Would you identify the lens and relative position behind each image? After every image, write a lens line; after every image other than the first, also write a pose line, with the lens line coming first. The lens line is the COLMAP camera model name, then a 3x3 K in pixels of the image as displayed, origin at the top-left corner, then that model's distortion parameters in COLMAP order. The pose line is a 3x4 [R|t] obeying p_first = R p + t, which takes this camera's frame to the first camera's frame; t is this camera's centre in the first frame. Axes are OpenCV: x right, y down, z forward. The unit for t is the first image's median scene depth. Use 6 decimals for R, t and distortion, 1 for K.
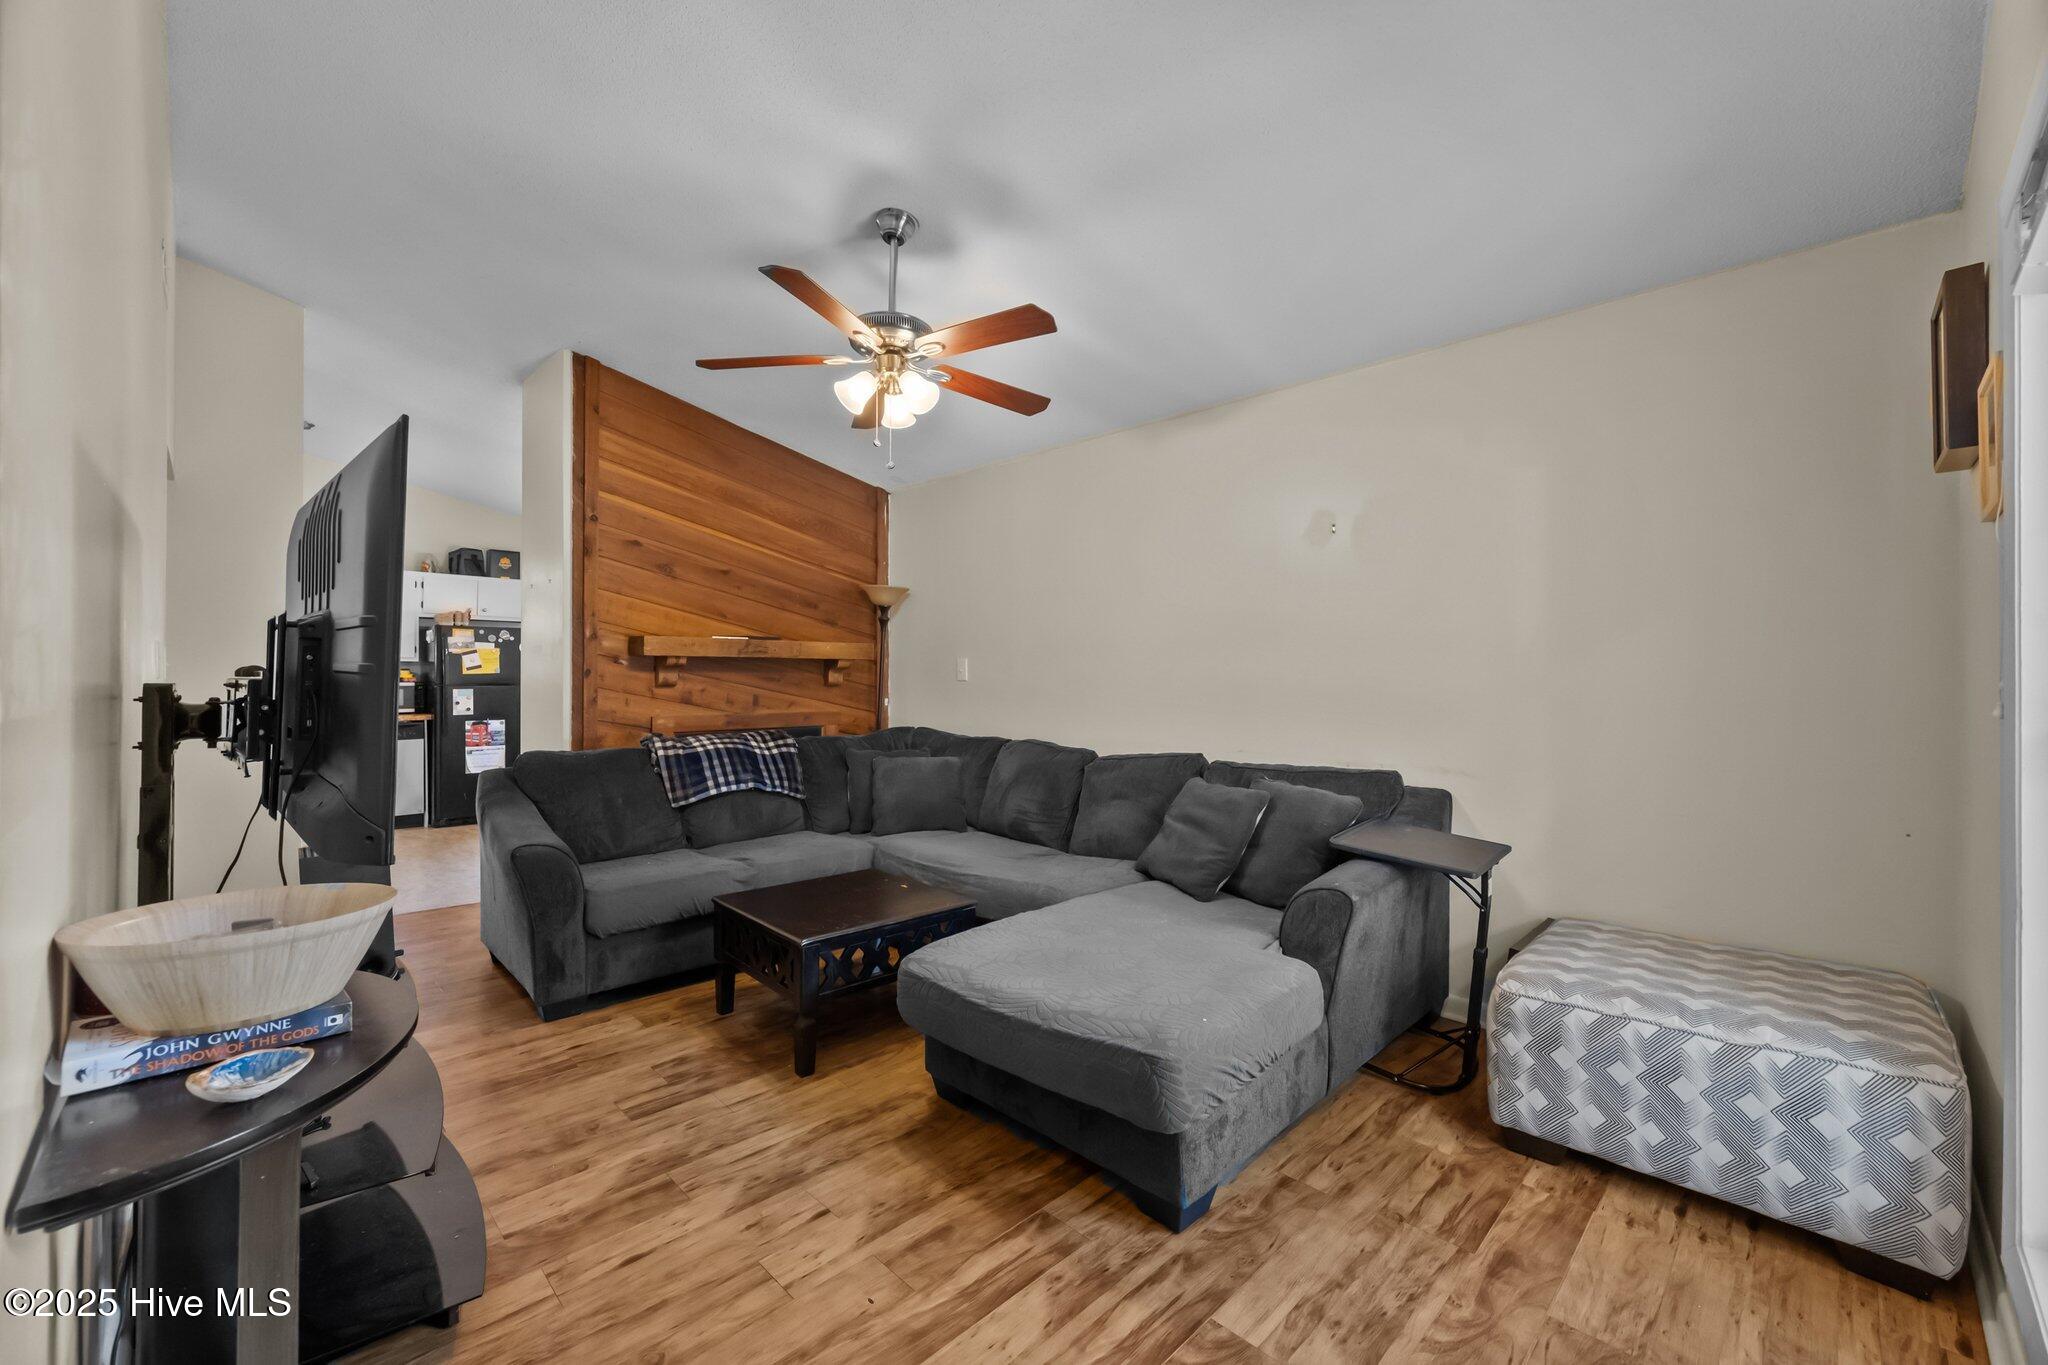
lens RADIAL K [[820.9, 0, 1030.1], [0, 820.9, 662.7], [0, 0, 1]] dist [-0.001460, 0.000016]
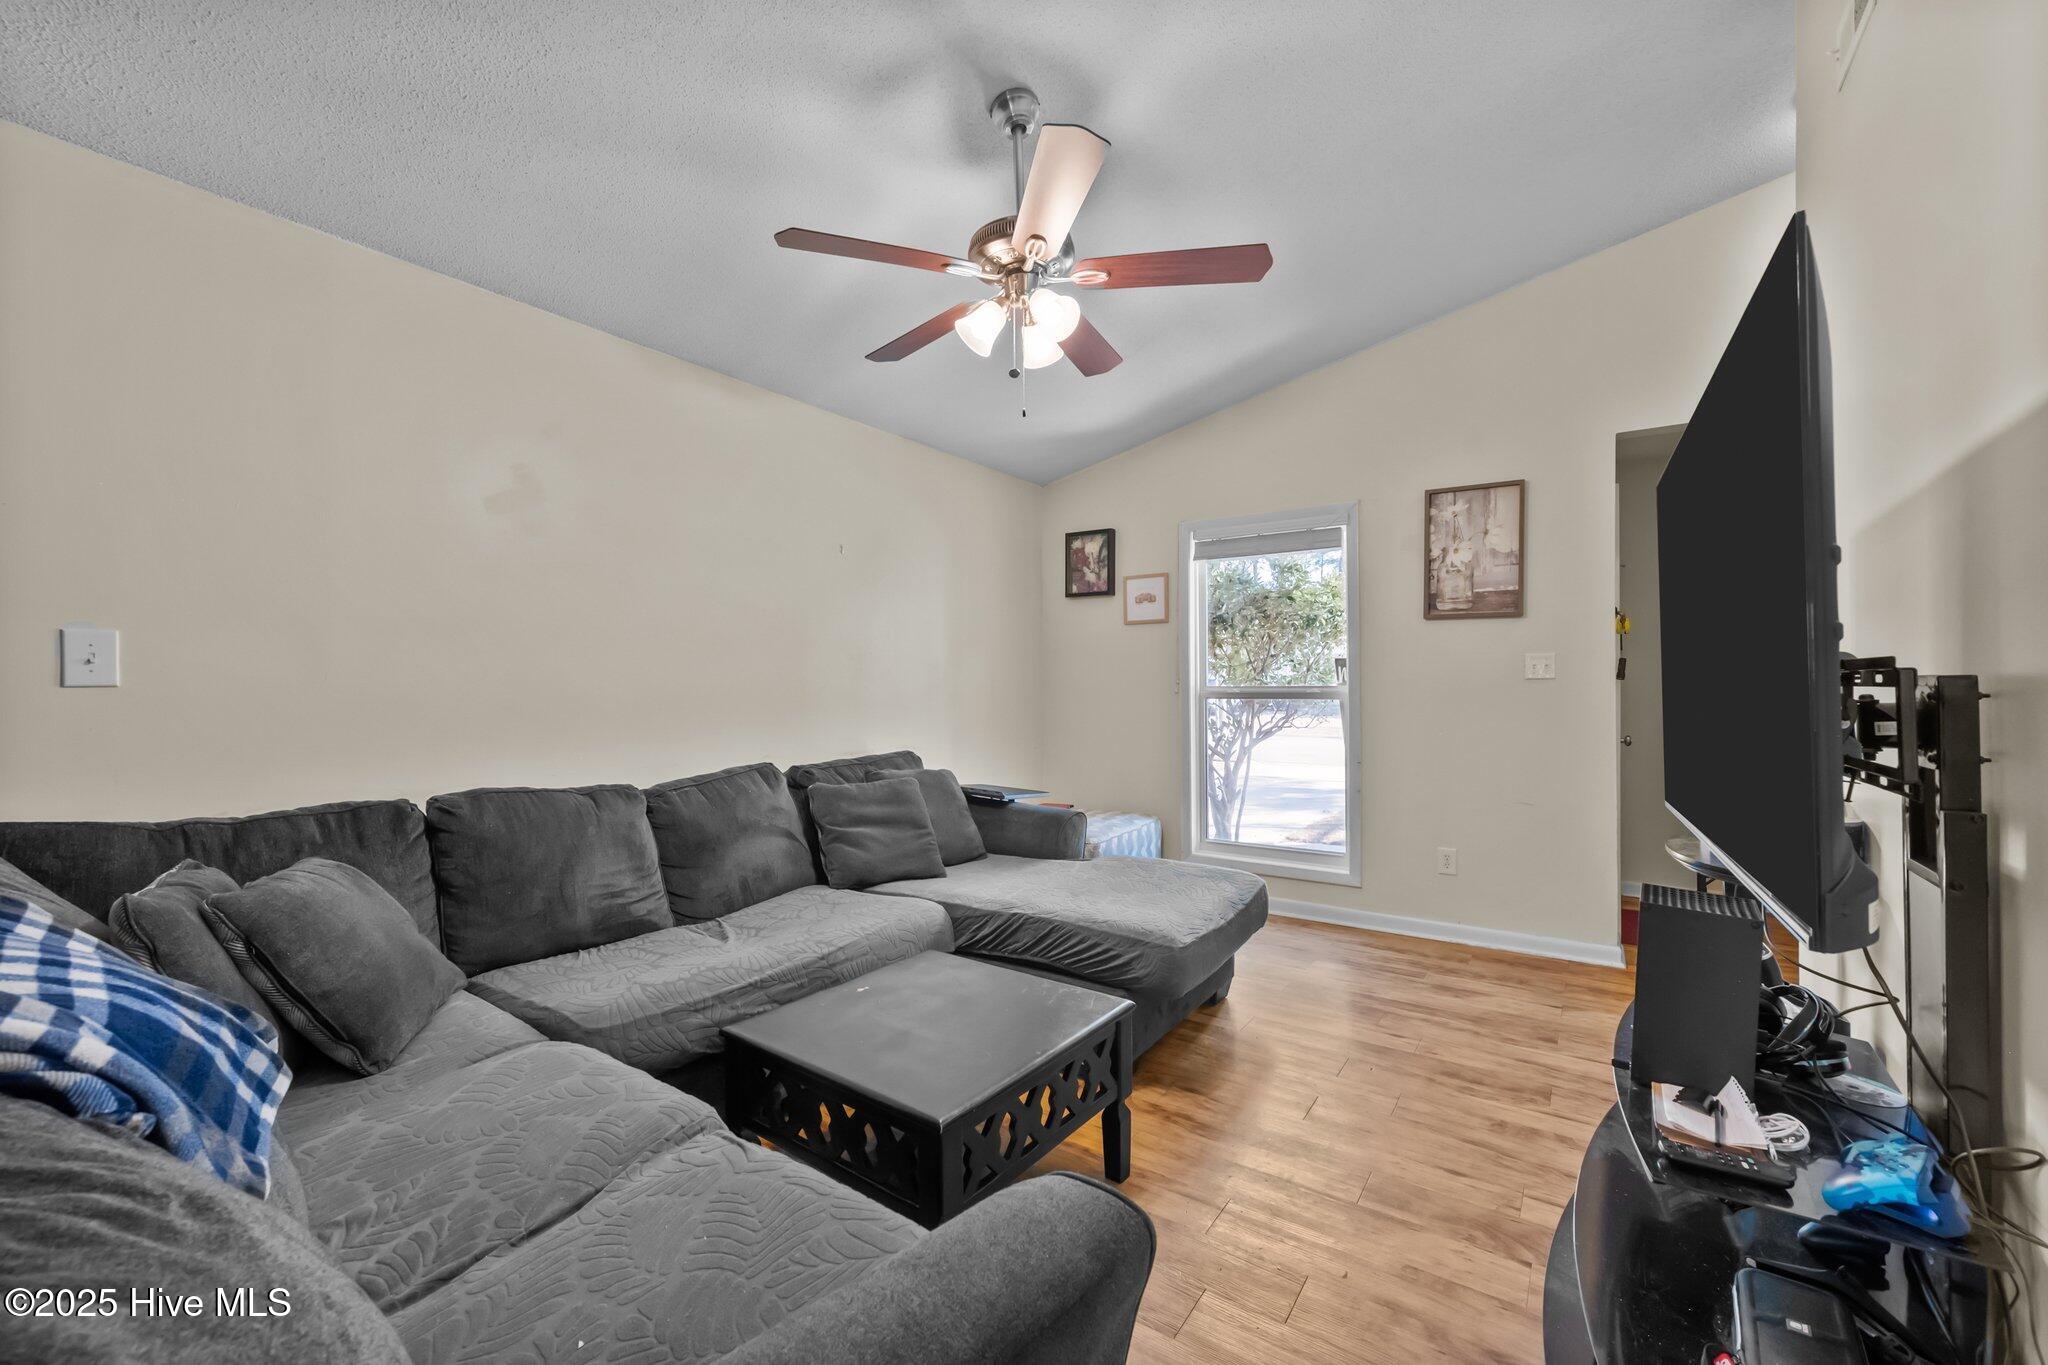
lens RADIAL K [[820.9, 0, 1021.4], [0, 820.9, 679.2], [0, 0, 1]] dist [-0.001460, 0.000016]
pose [[-0.169517, 0.006850, 0.985503, -0.626012], [-0.015309, 0.999837, -0.009583, 0.019019], [-0.985408, -0.016711, -0.169384, 0.741445]]
